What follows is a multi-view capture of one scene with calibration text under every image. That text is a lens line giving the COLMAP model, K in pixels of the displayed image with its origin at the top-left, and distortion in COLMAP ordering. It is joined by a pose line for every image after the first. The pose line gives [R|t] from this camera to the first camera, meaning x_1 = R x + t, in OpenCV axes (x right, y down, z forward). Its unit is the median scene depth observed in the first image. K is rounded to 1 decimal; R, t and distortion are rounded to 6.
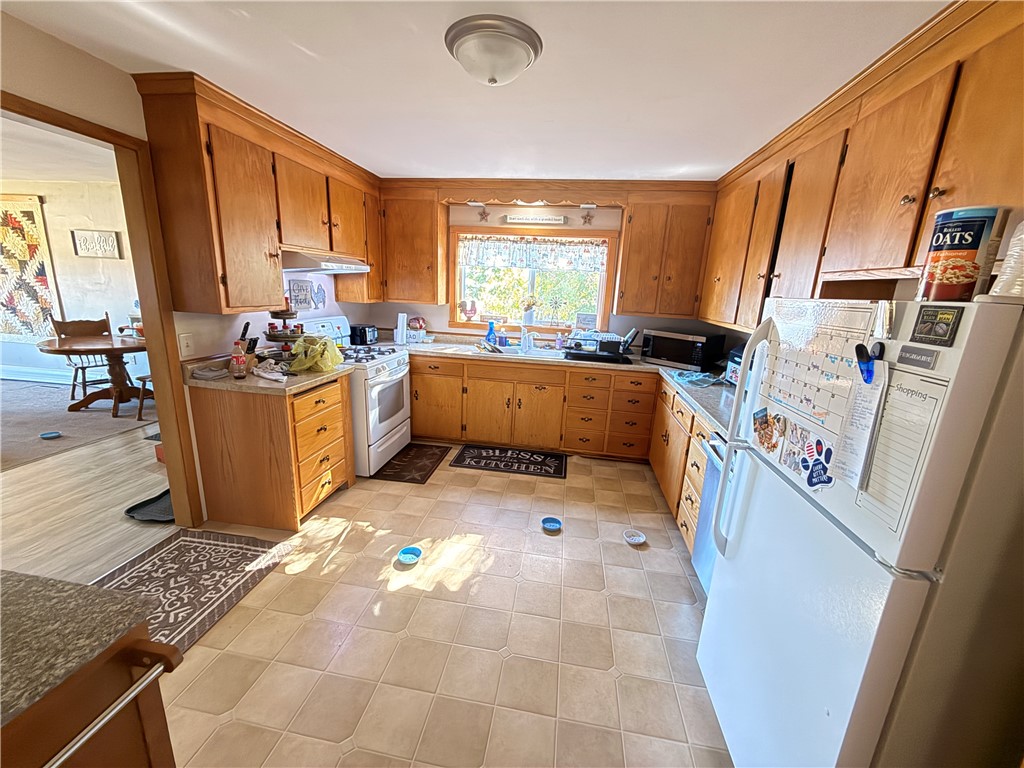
lens RADIAL K [[407.0, 0, 508.8], [0, 407.0, 384.9], [0, 0, 1]] dist [0.000881, 0.000114]
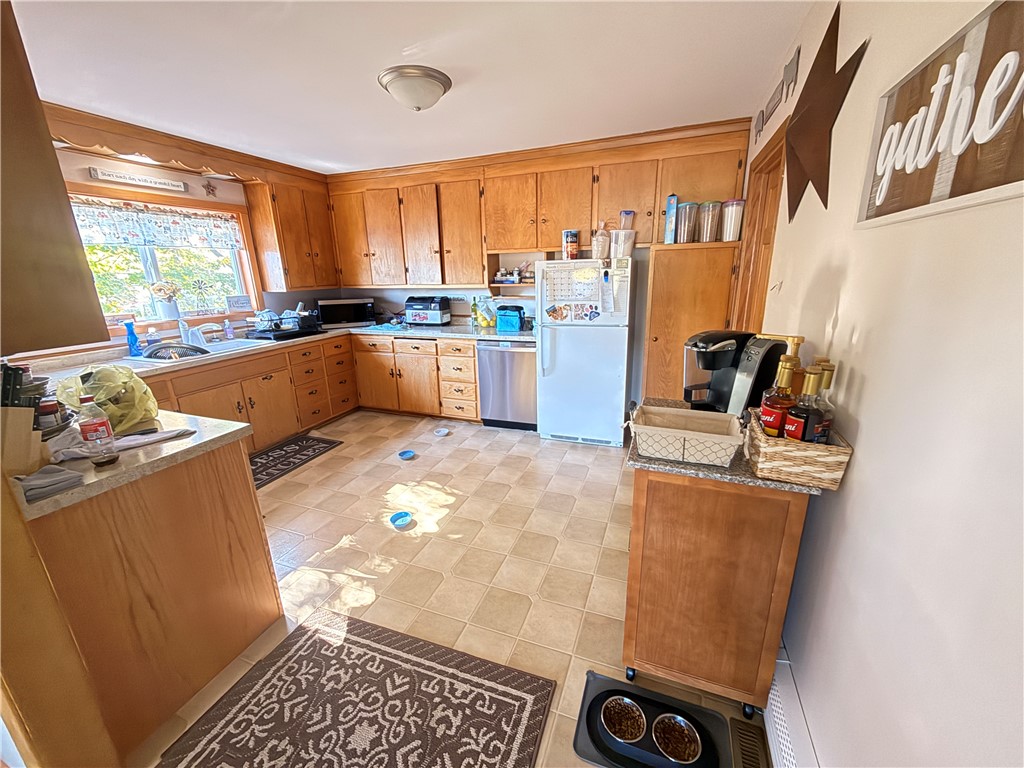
lens RADIAL K [[407.0, 0, 507.8], [0, 407.0, 386.3], [0, 0, 1]] dist [0.000881, 0.000114]
pose [[0.211401, -0.320181, 0.923468, -0.573023], [0.262145, 0.928779, 0.262012, -0.063120], [-0.941589, 0.186693, 0.280278, 0.195584]]
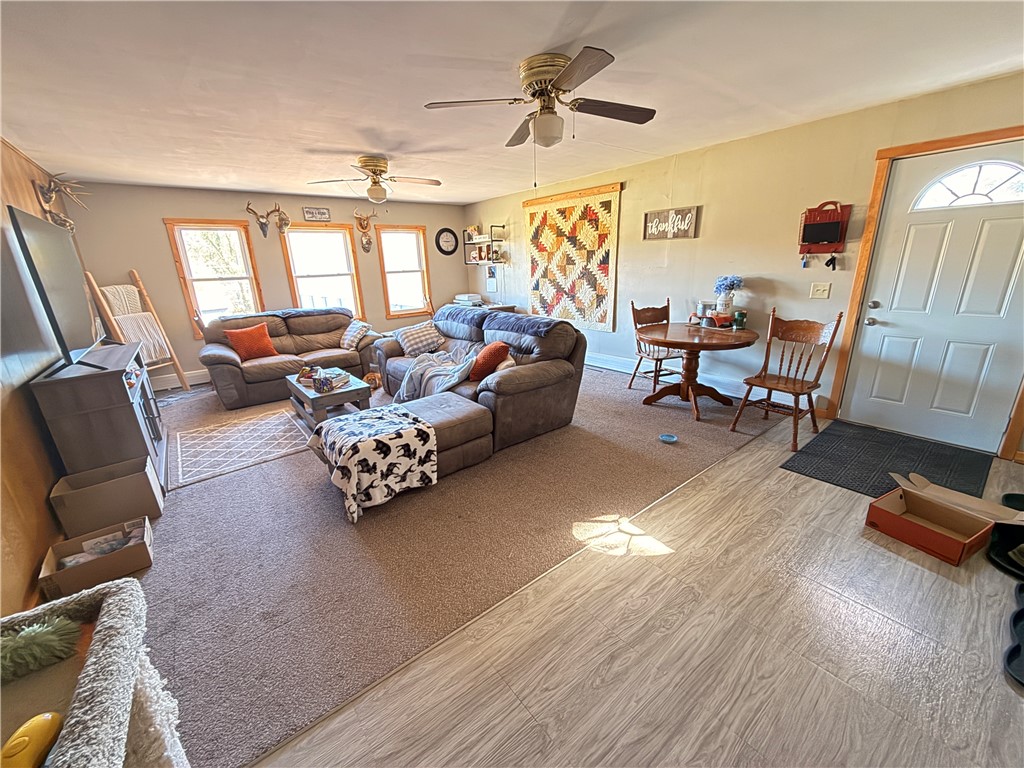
lens RADIAL K [[407.0, 0, 509.8], [0, 407.0, 384.9], [0, 0, 1]] dist [0.000881, 0.000114]
pose [[0.726658, 0.128304, -0.674912, -0.670710], [-0.090246, 0.991720, 0.091365, -0.039500], [0.681046, -0.005483, 0.732220, 0.081881]]
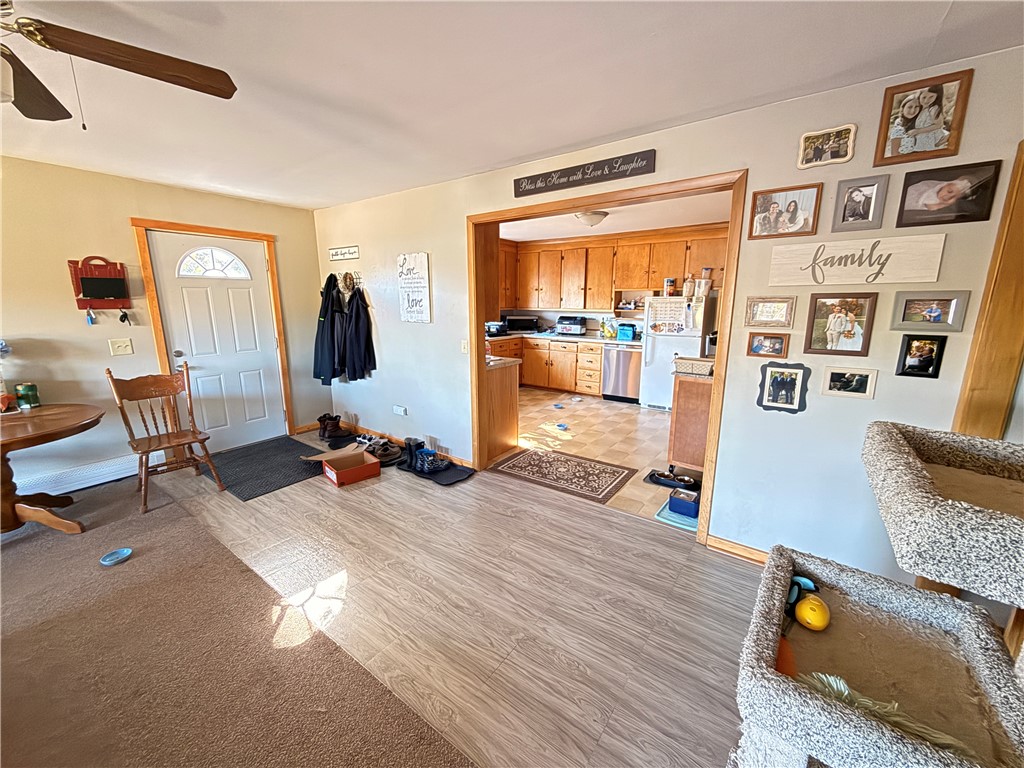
lens RADIAL K [[407.0, 0, 509.6], [0, 407.0, 386.3], [0, 0, 1]] dist [0.000881, 0.000114]
pose [[0.459251, -0.234062, 0.856915, -1.136697], [0.229577, 0.963162, 0.140045, -0.073639], [-0.858128, 0.132412, 0.496069, 0.086966]]
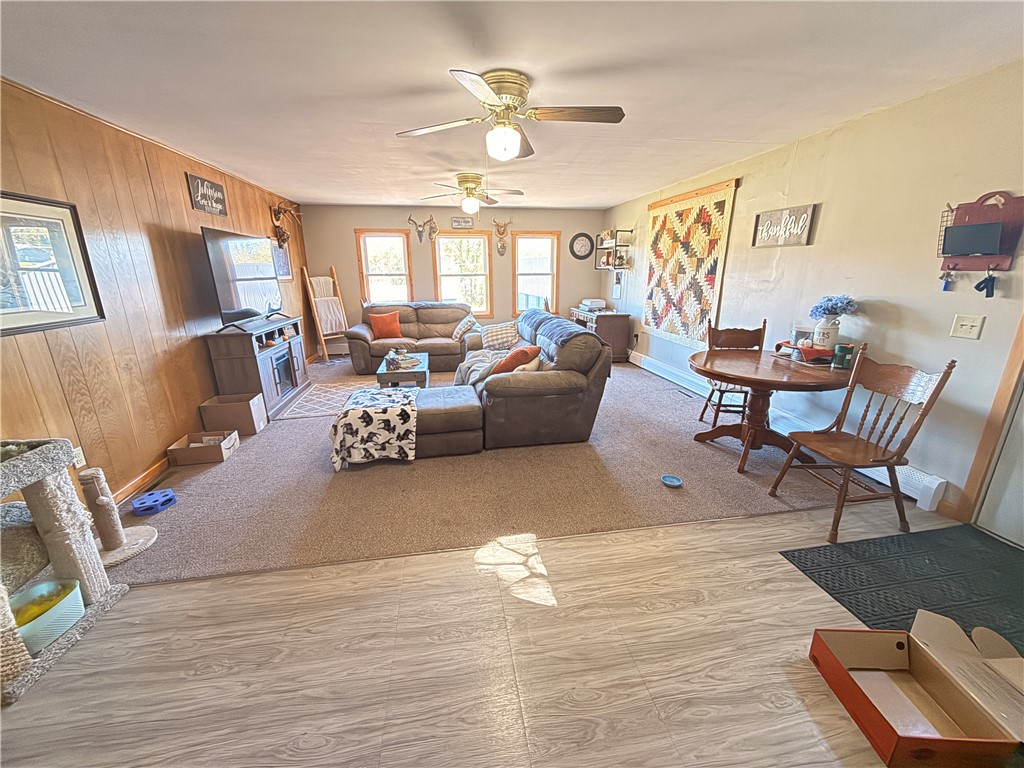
lens RADIAL K [[407.0, 0, 510.3], [0, 407.0, 385.2], [0, 0, 1]] dist [0.000881, 0.000114]
pose [[0.308720, 0.214250, -0.926709, -0.463275], [-0.199023, 0.967284, 0.157330, -0.097014], [0.930098, 0.135865, 0.341260, 0.364304]]
